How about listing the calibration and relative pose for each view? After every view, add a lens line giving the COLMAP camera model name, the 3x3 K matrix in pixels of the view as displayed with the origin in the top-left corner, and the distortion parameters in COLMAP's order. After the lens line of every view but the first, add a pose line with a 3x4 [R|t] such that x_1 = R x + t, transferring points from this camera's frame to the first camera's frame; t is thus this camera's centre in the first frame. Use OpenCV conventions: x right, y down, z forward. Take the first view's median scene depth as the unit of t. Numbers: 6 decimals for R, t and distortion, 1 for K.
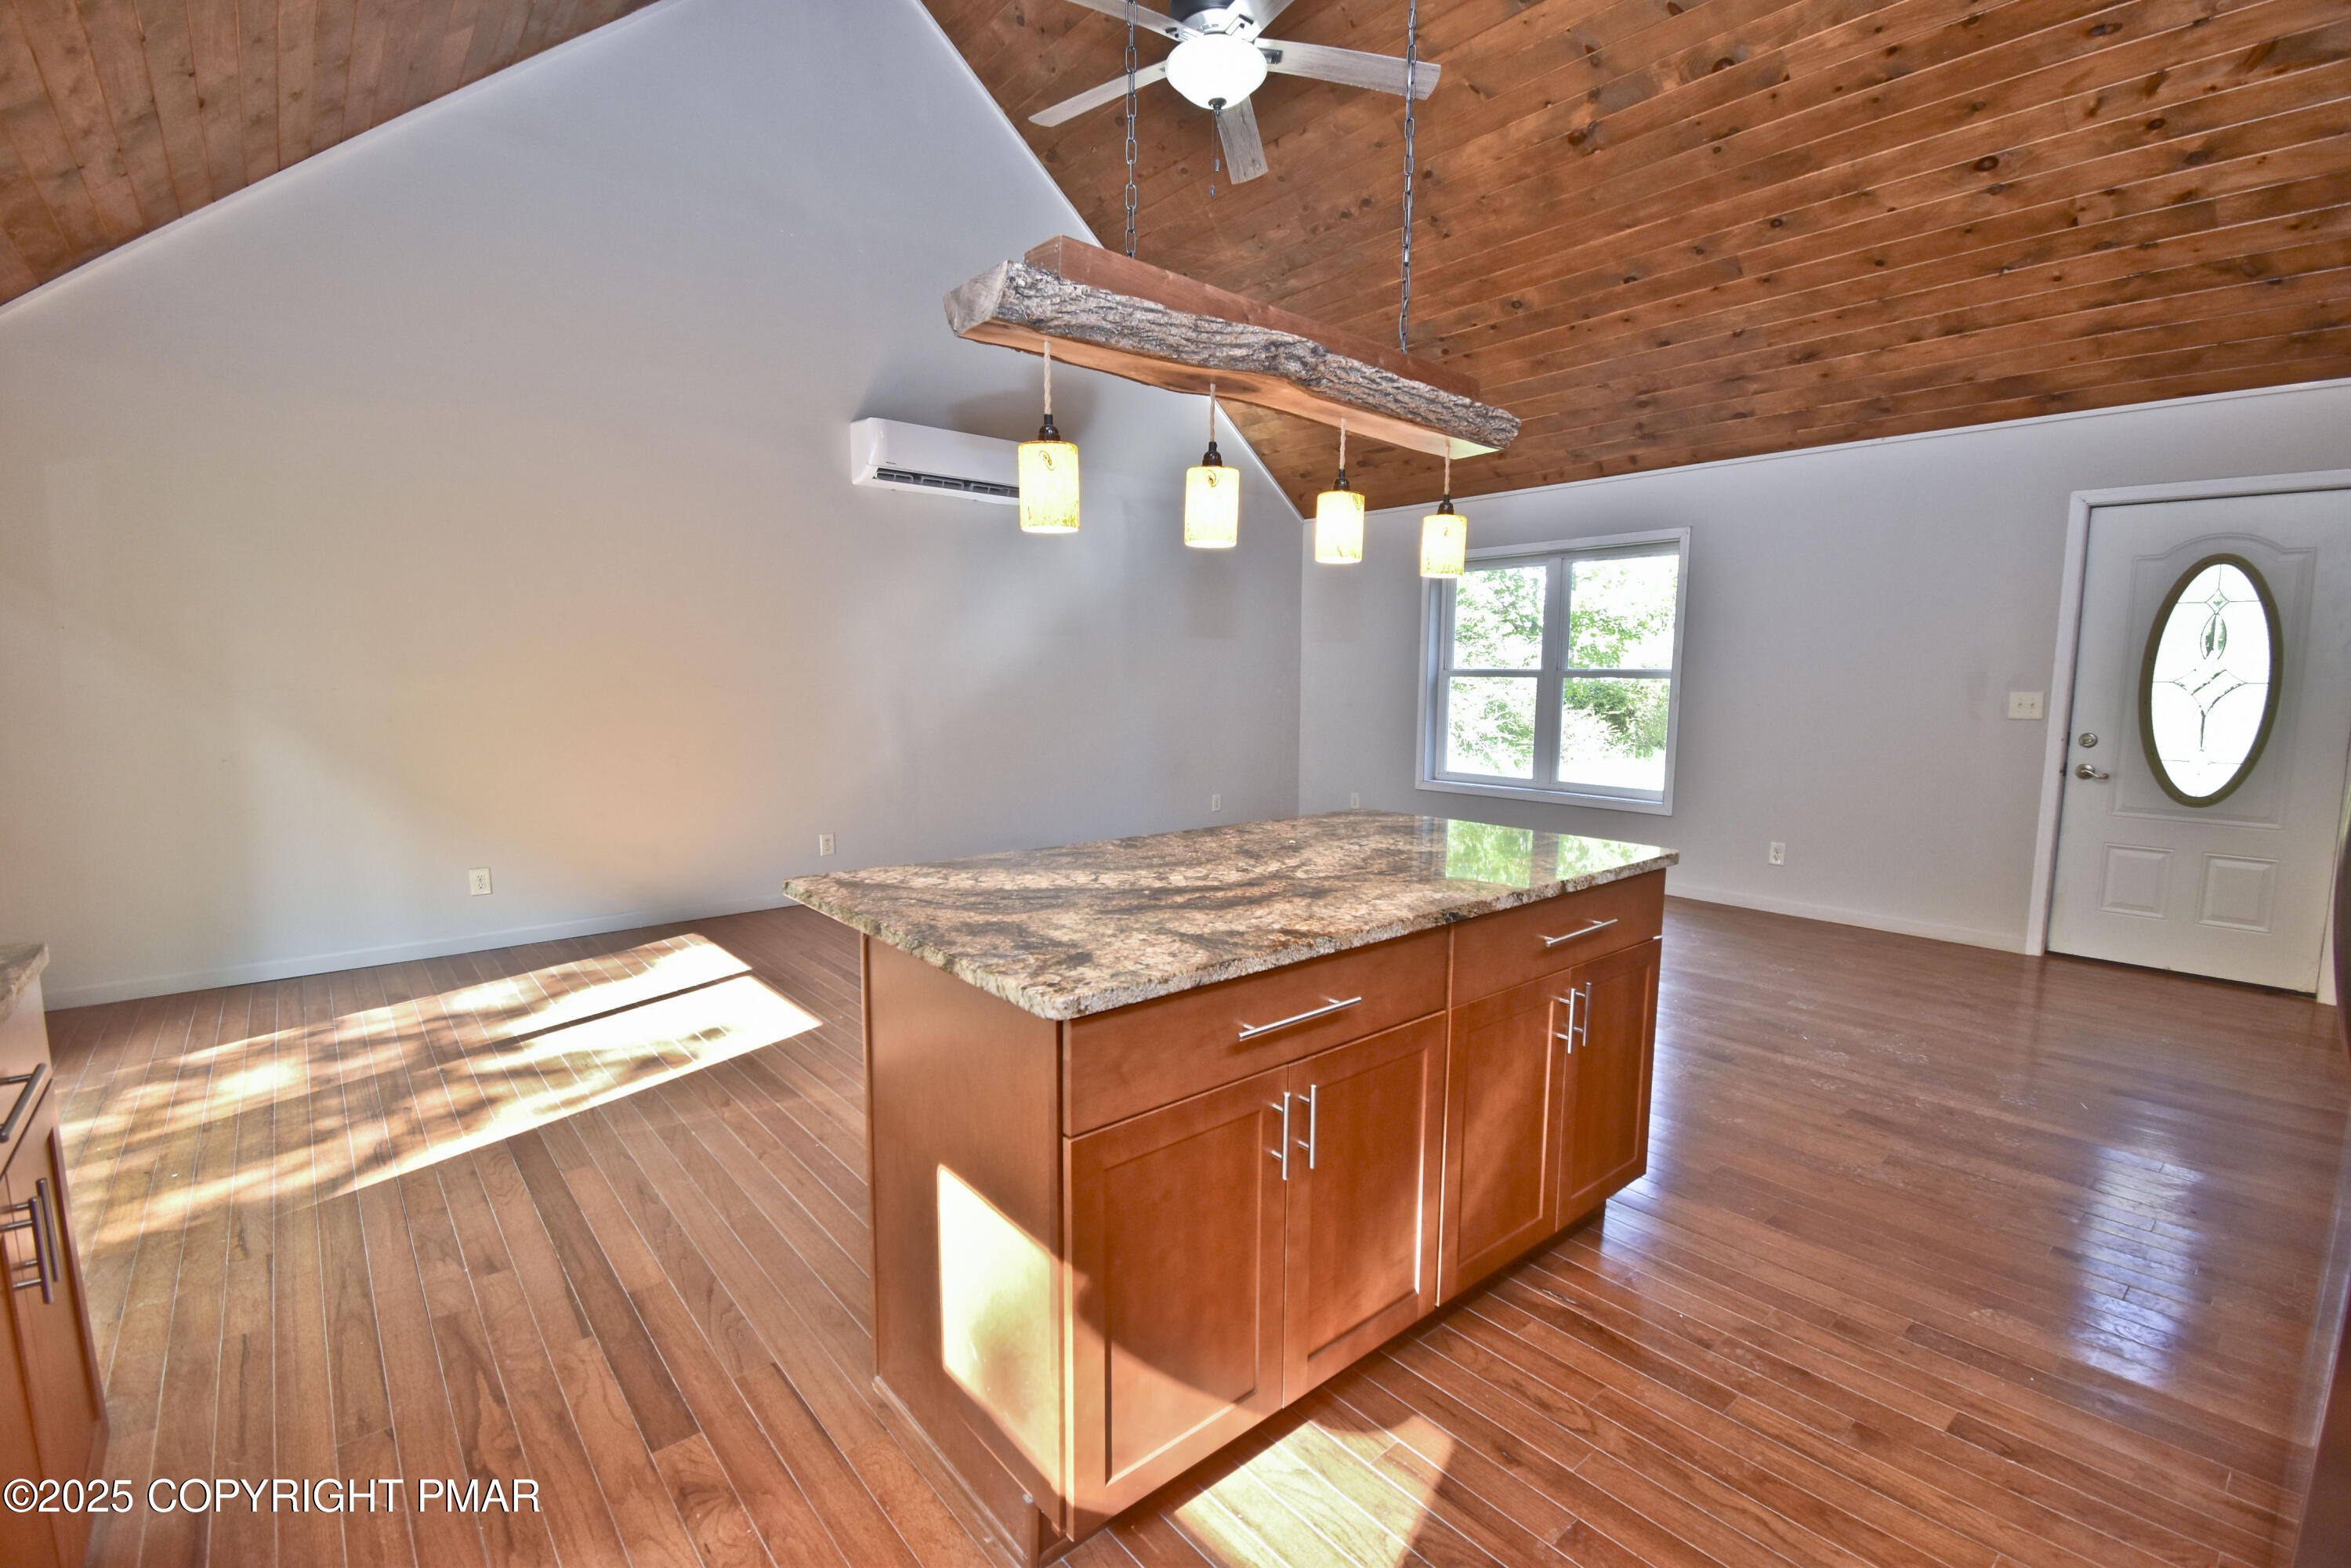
lens RADIAL K [[1049.5, 0, 1182.2], [0, 1049.5, 796.4], [0, 0, 1]] dist [0.013840, -0.020272]
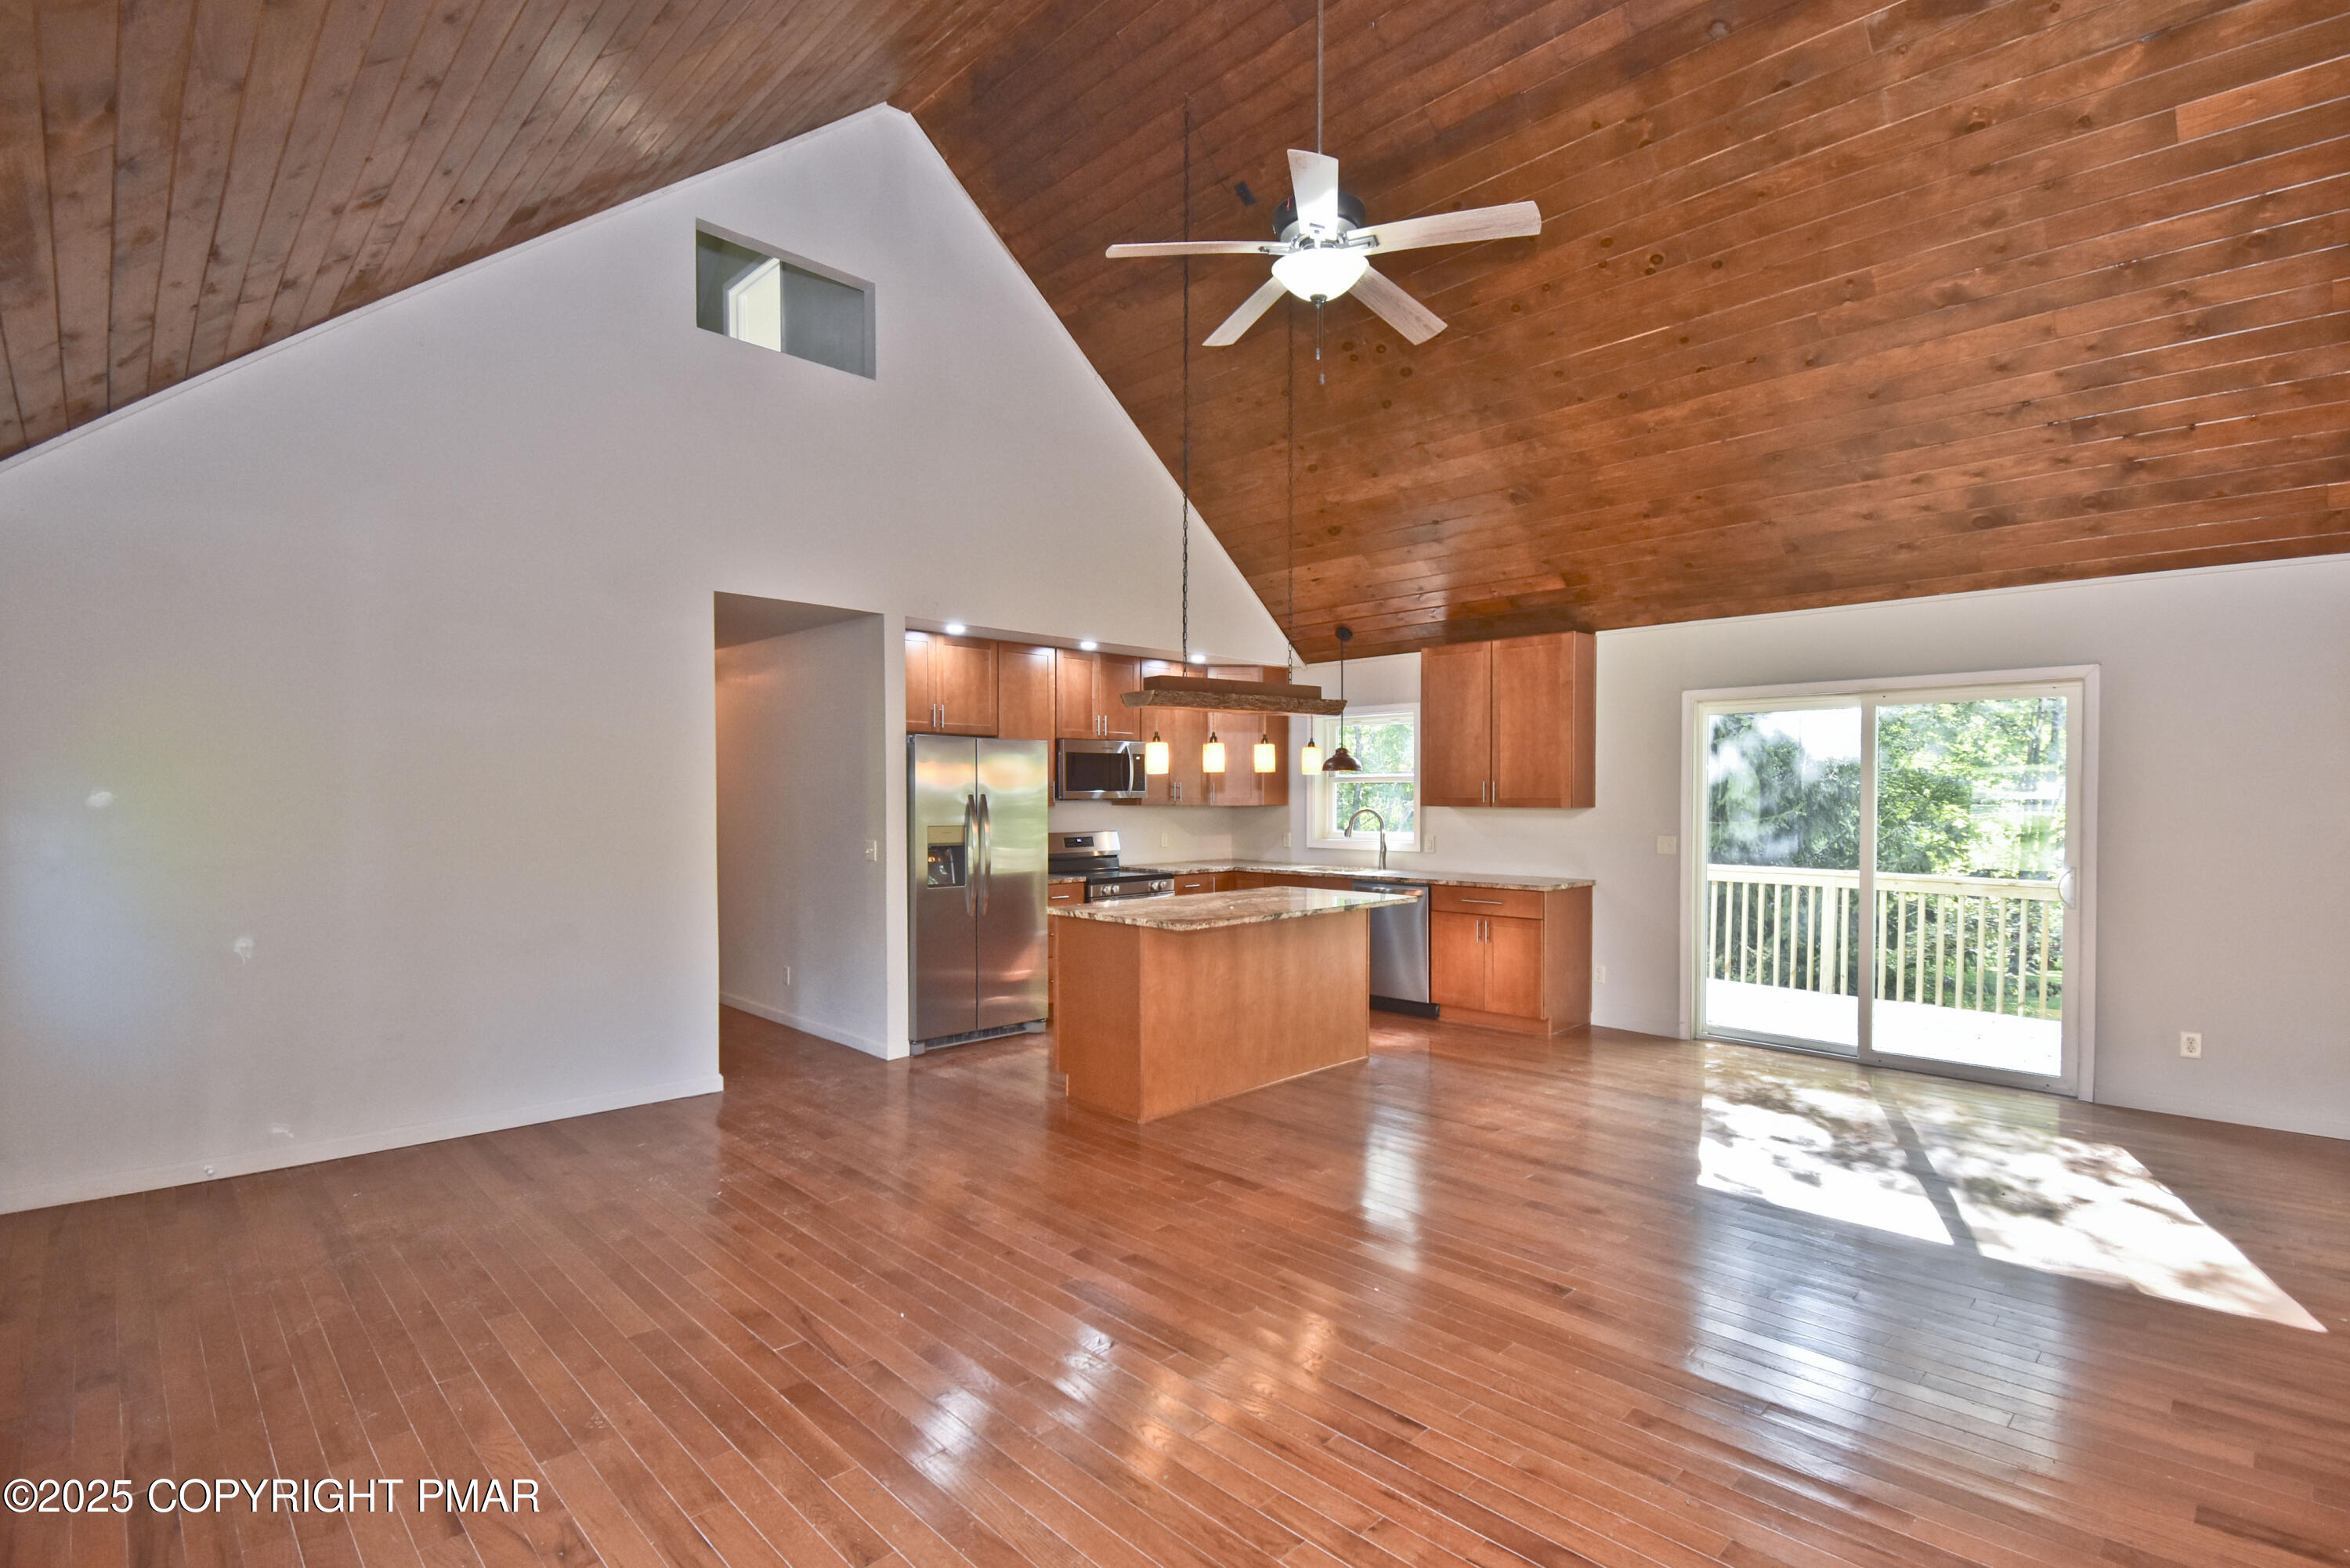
lens RADIAL K [[1104.9, 0, 1186.1], [0, 1104.9, 812.2], [0, 0, 1]] dist [0.017533, -0.026944]
pose [[-0.997618, -0.004218, -0.068850, 0.200690], [-0.013521, 0.990722, 0.135229, -0.248634], [0.067641, 0.135837, -0.988419, 1.815895]]
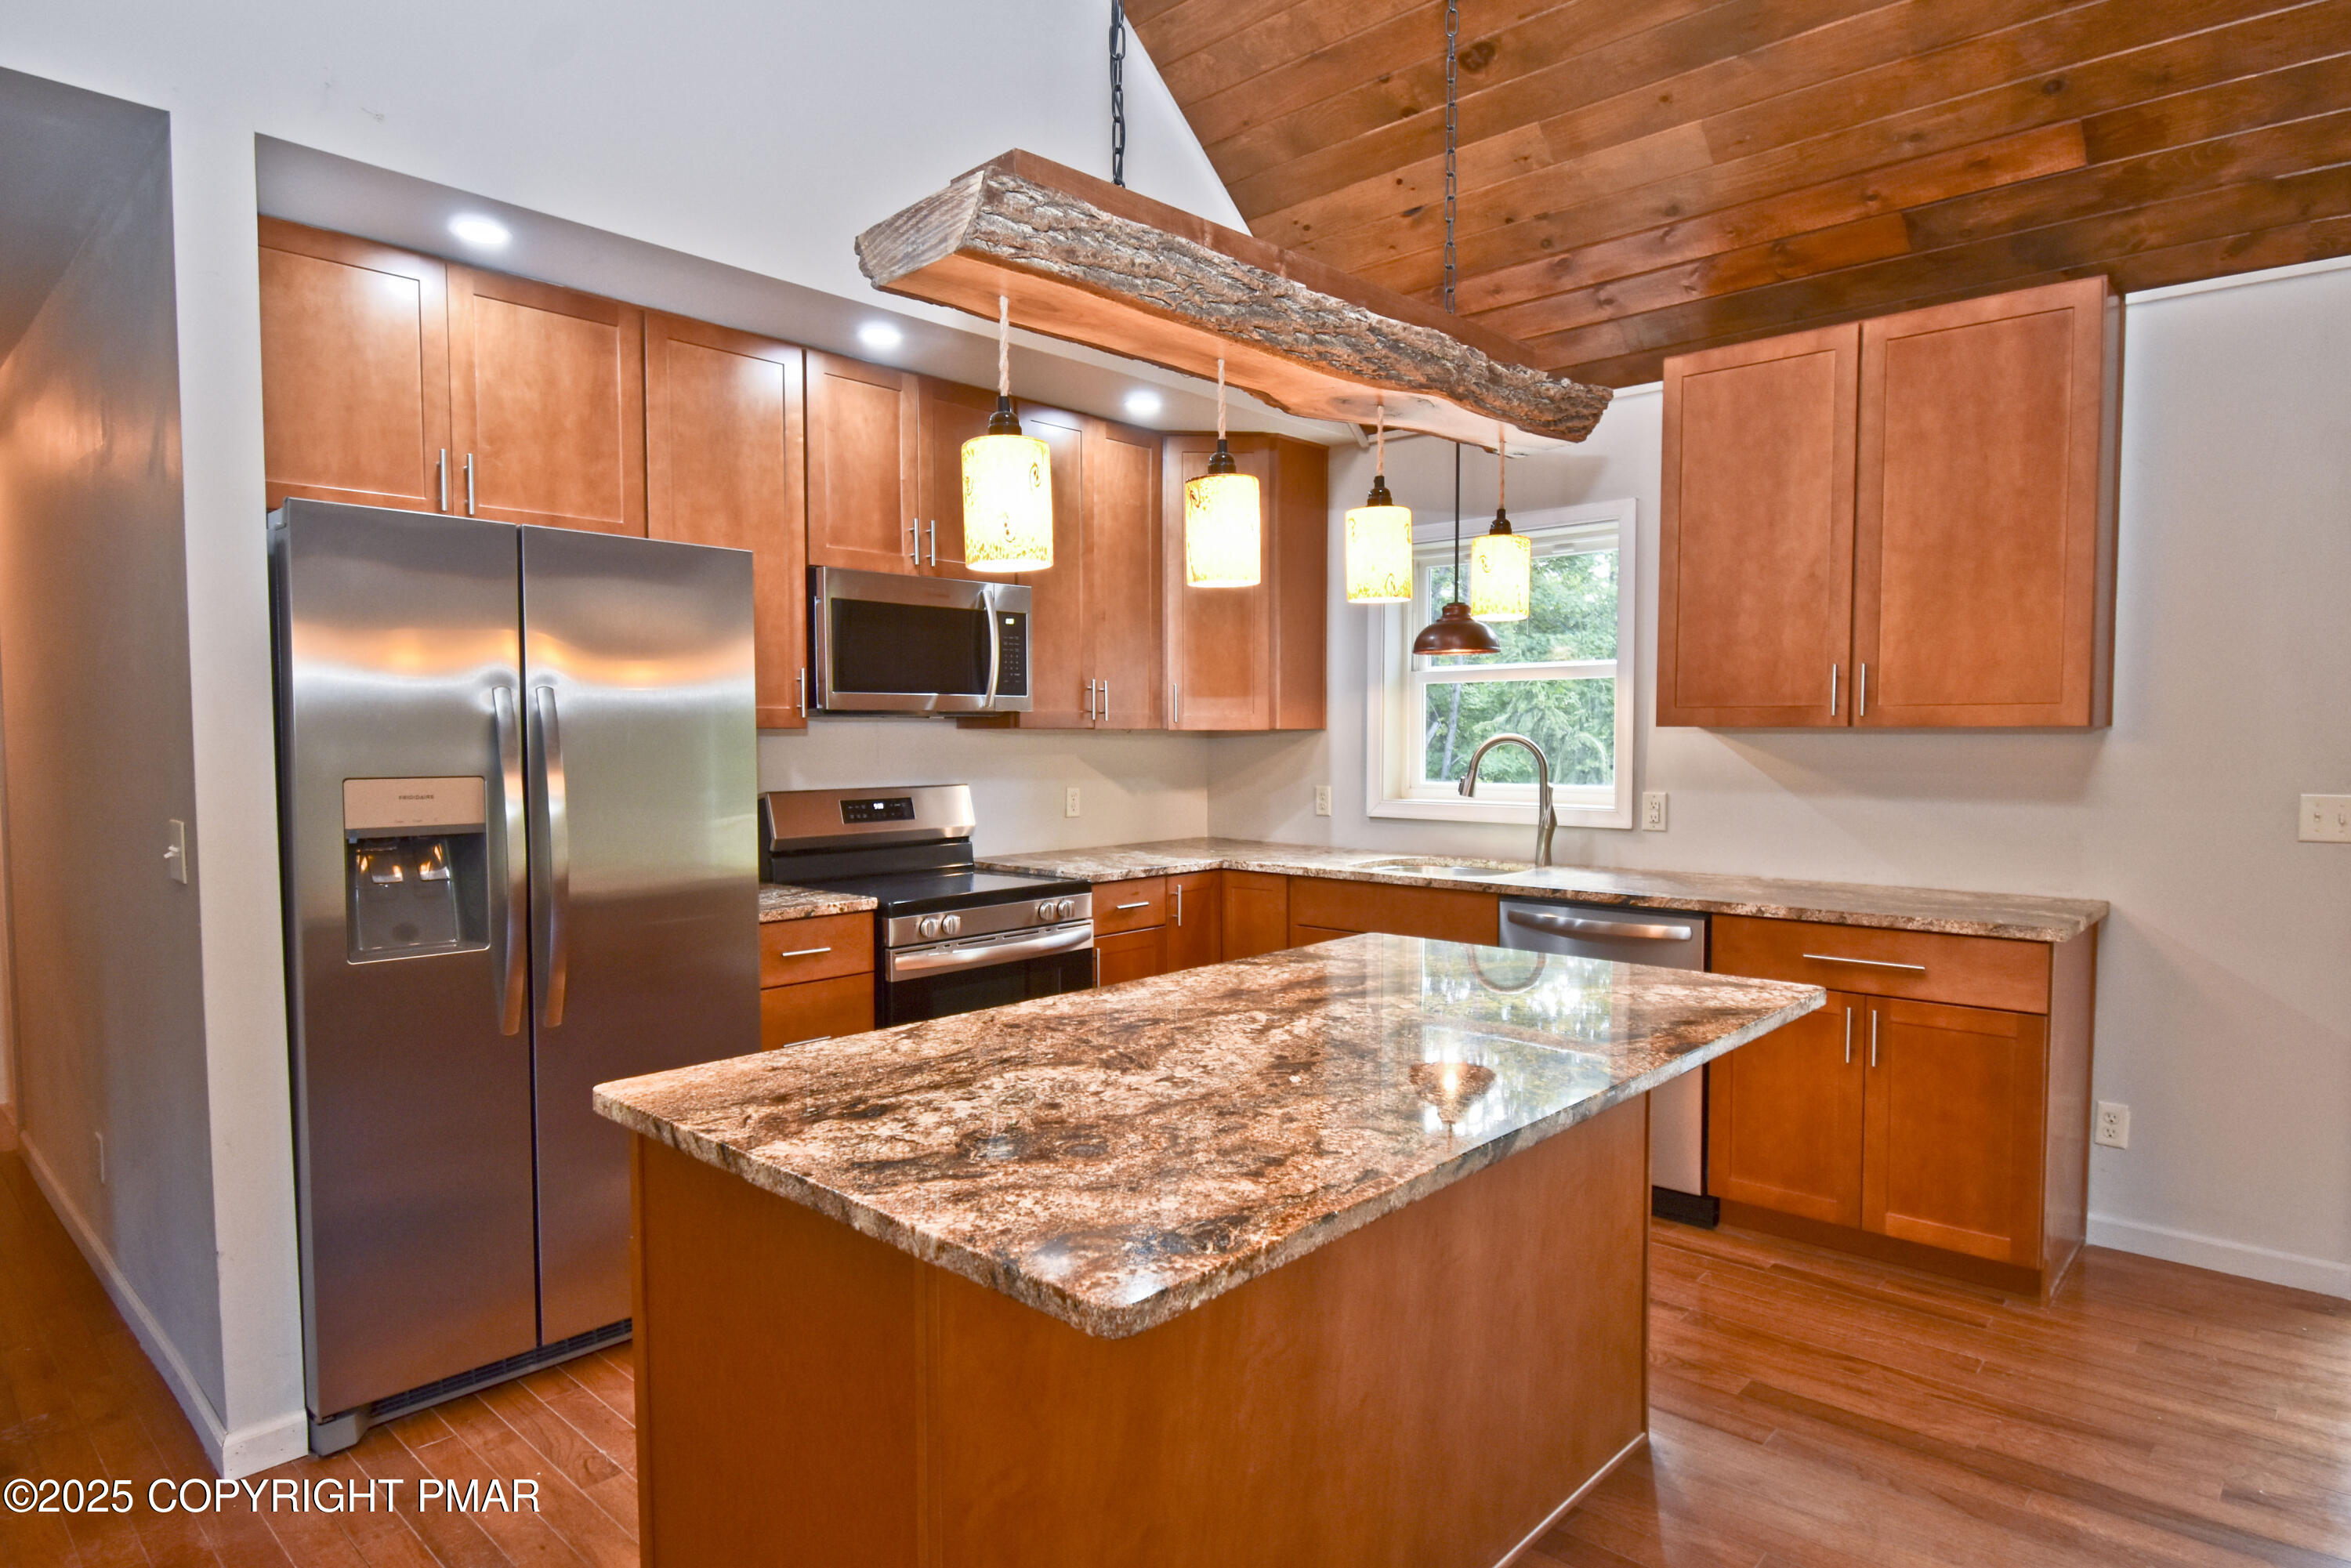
lens RADIAL K [[1317.3, 0, 1177.1], [0, 1317.3, 805.0], [0, 0, 1]] dist [-0.000520, -0.000984]
pose [[-0.993167, 0.002051, -0.116682, 0.145381], [-0.018323, 0.984704, 0.173268, -0.124859], [0.115252, 0.174223, -0.977938, 0.971168]]
